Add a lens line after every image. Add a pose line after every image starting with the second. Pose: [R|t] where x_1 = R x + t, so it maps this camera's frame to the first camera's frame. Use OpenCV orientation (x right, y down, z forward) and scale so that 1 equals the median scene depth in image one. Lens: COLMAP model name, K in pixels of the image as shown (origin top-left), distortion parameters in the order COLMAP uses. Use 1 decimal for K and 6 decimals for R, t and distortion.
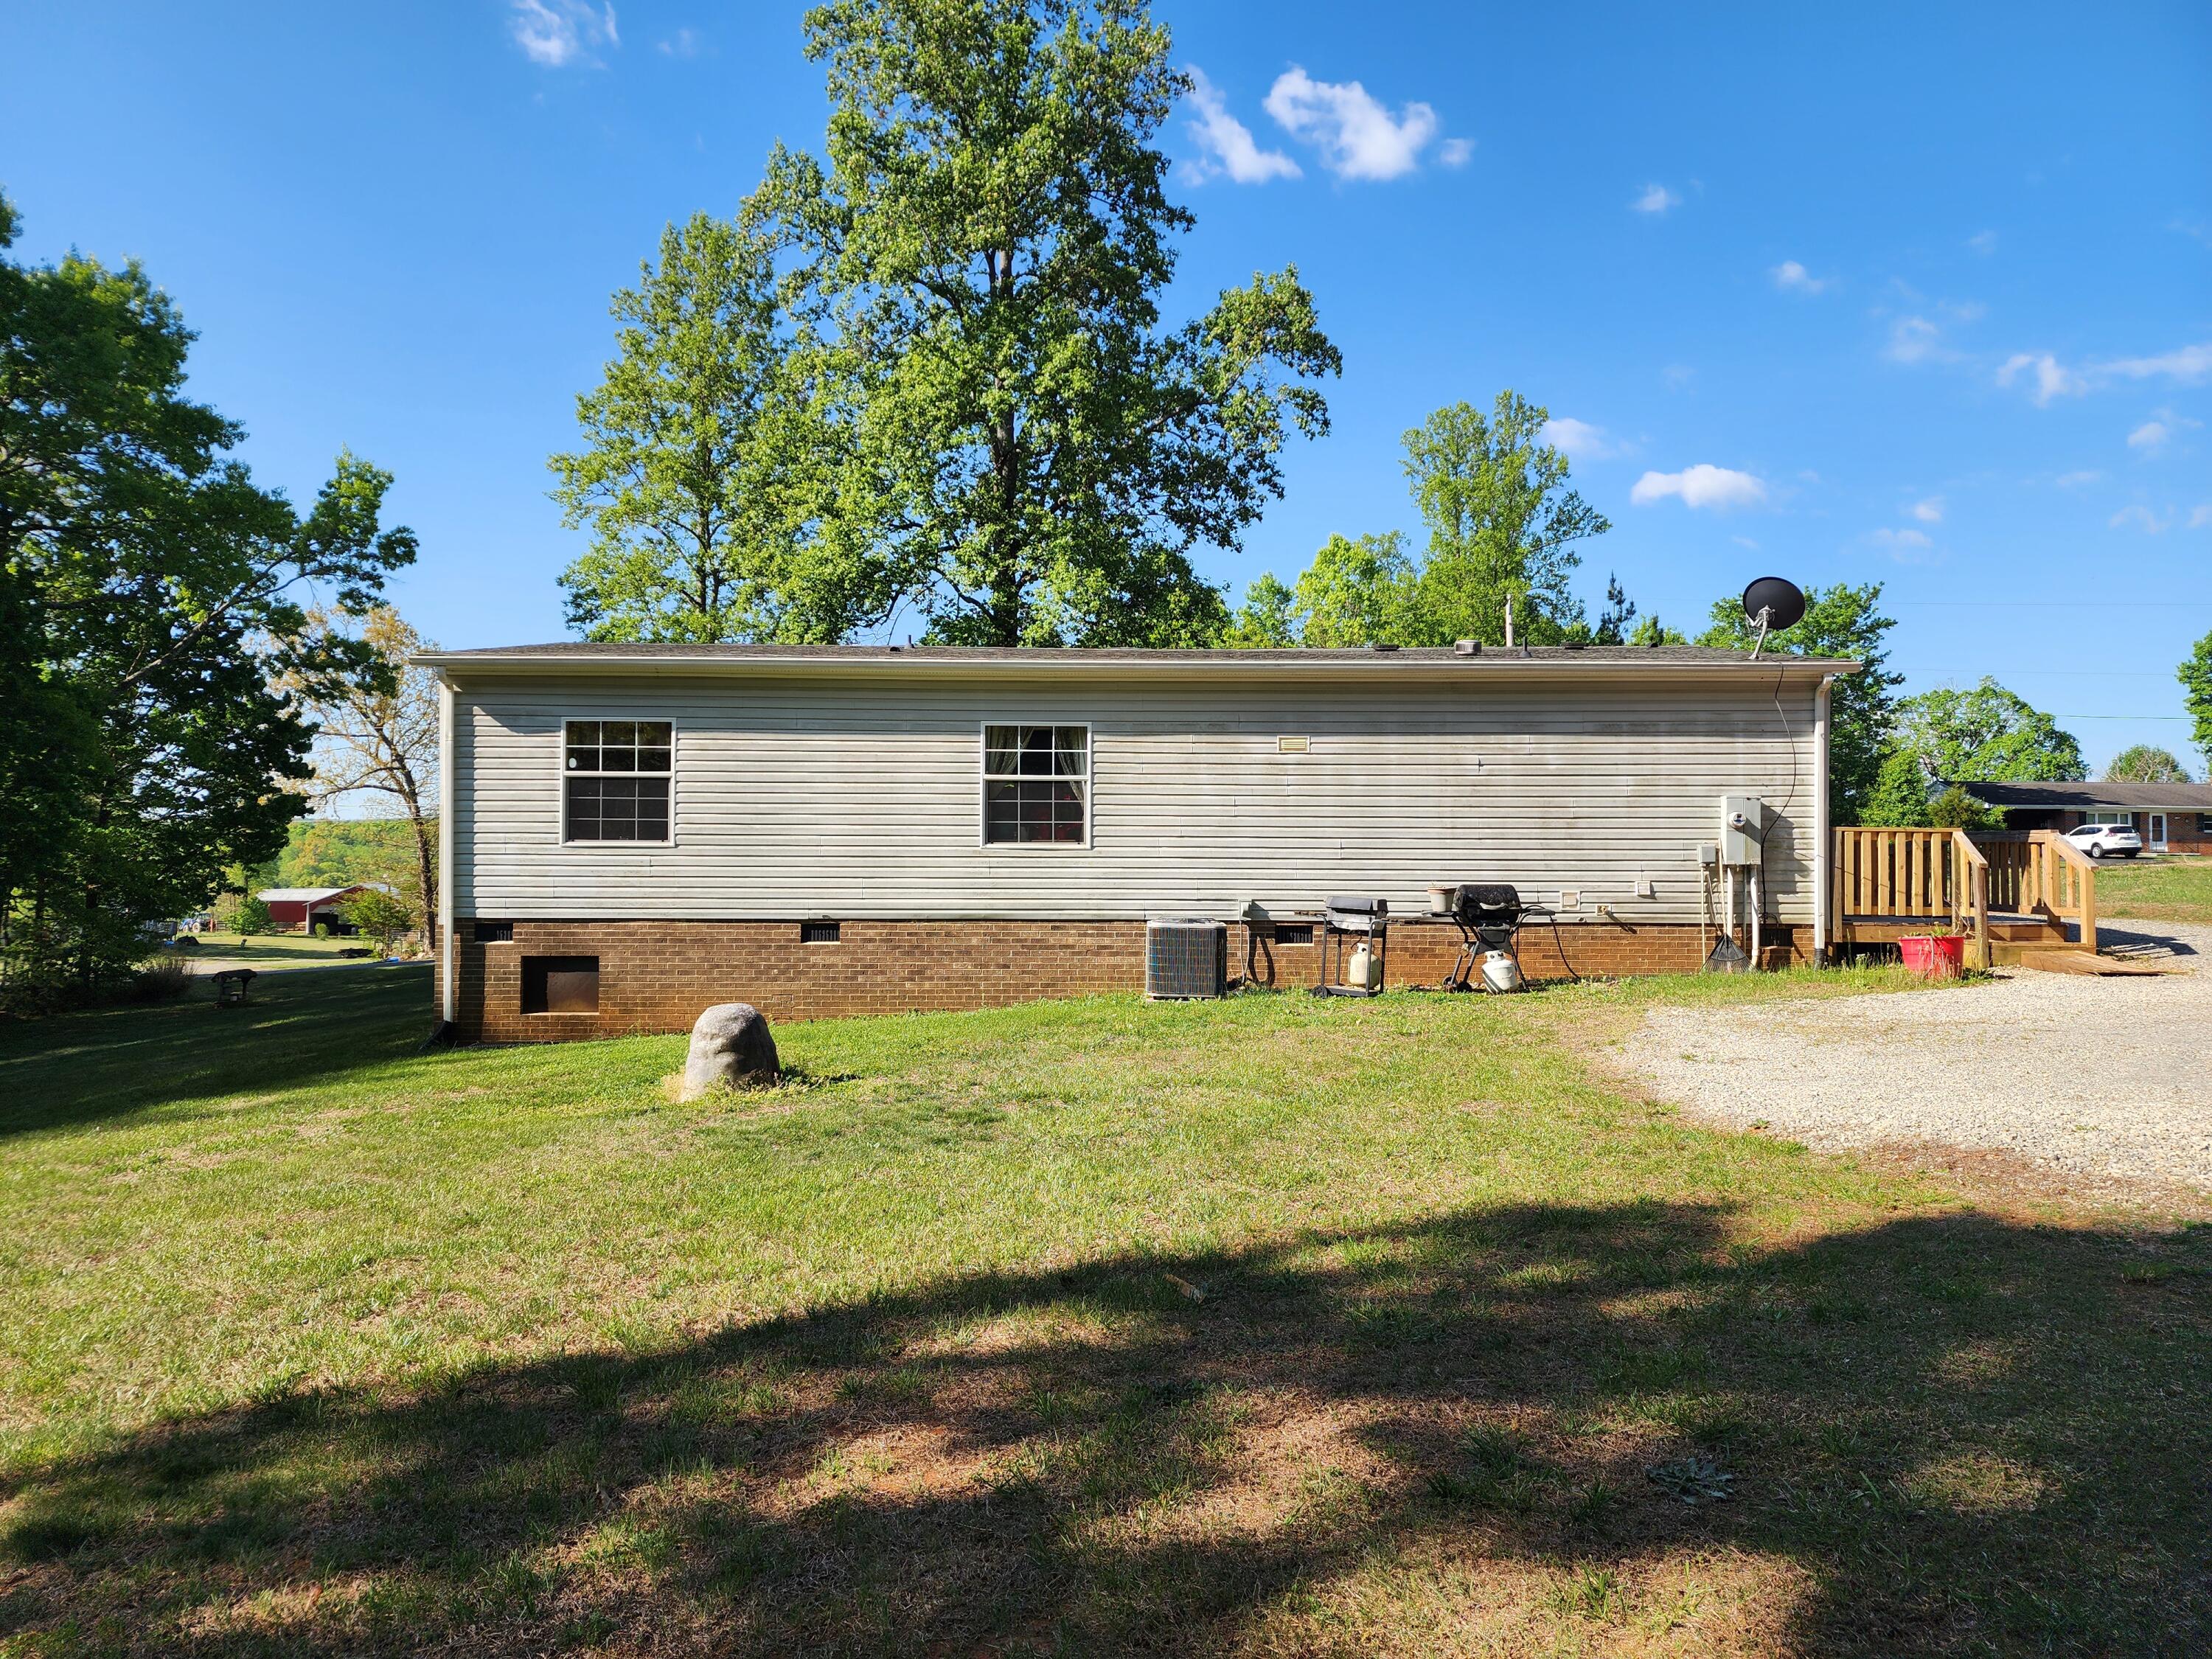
lens RADIAL K [[1482.5, 0, 1106.0], [0, 1482.5, 829.5], [0, 0, 1]] dist [-0.000109, 0.000034]
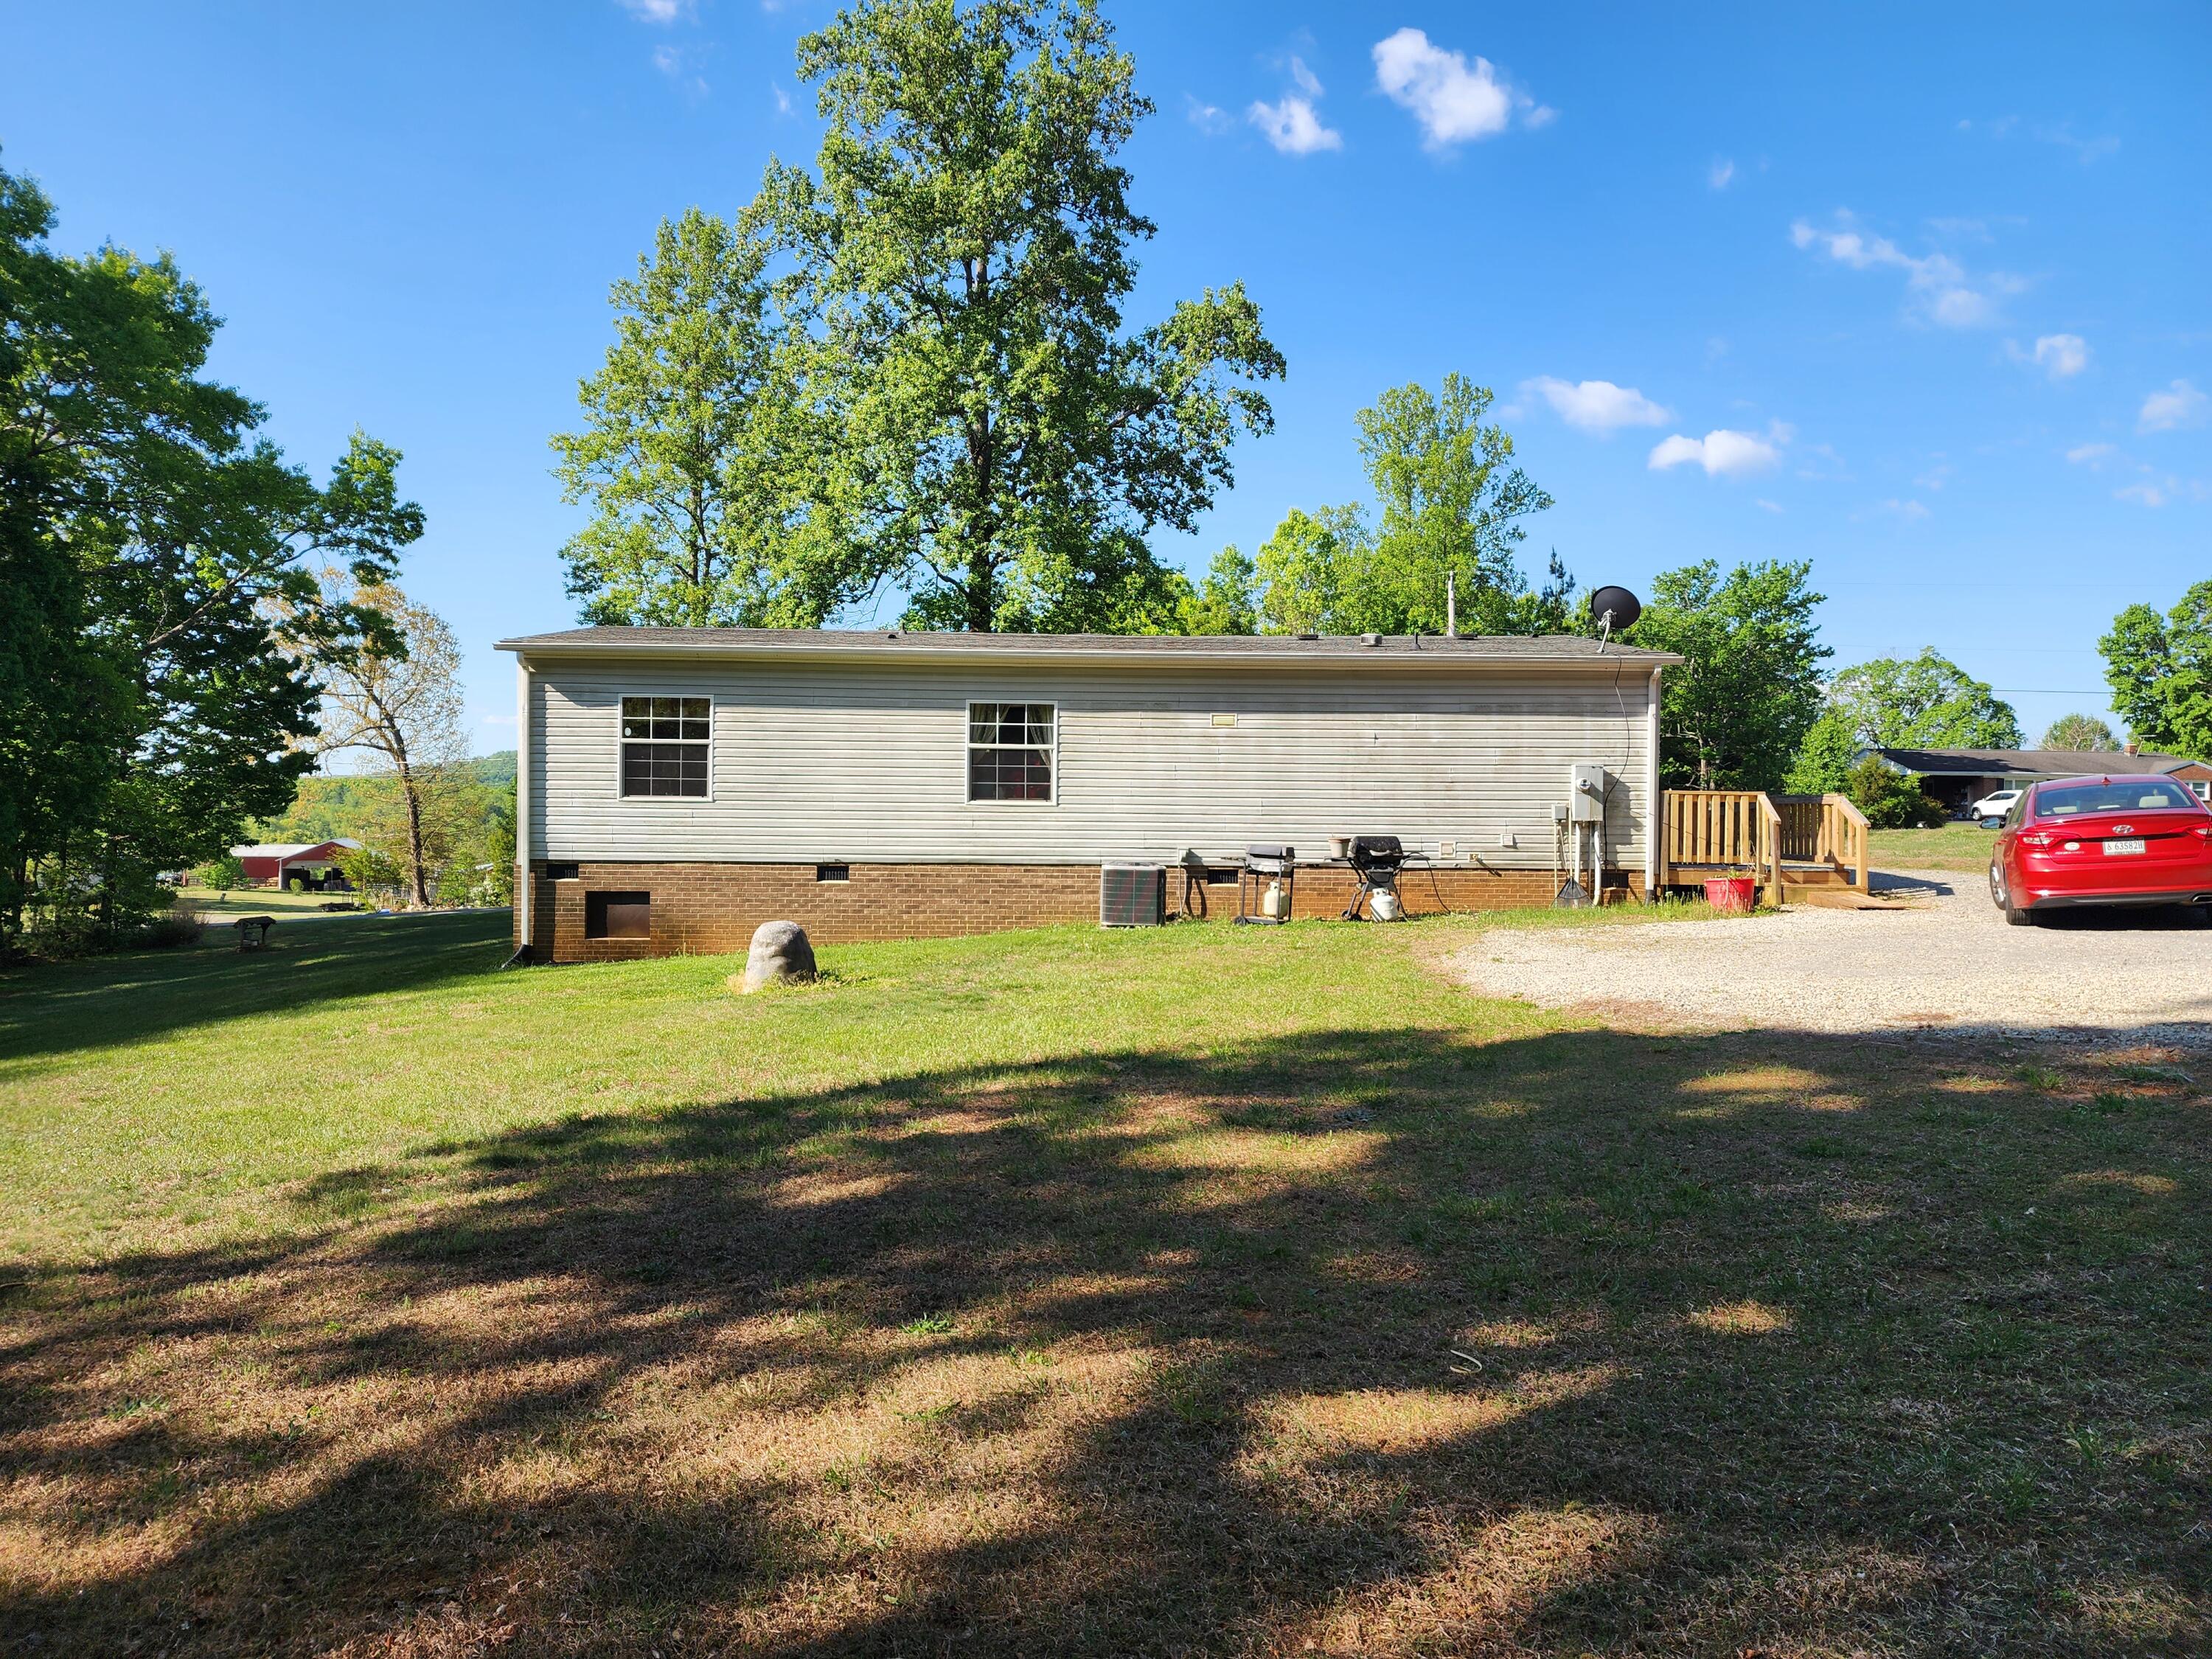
lens RADIAL K [[1483.6, 0, 1069.7], [0, 1483.6, 874.2], [0, 0, 1]] dist [0.004512, -0.002285]
pose [[0.999982, 0.005773, -0.001639, 0.001655], [-0.005672, 0.998400, 0.056265, 0.000554], [0.001961, -0.056255, 0.998415, -0.118043]]
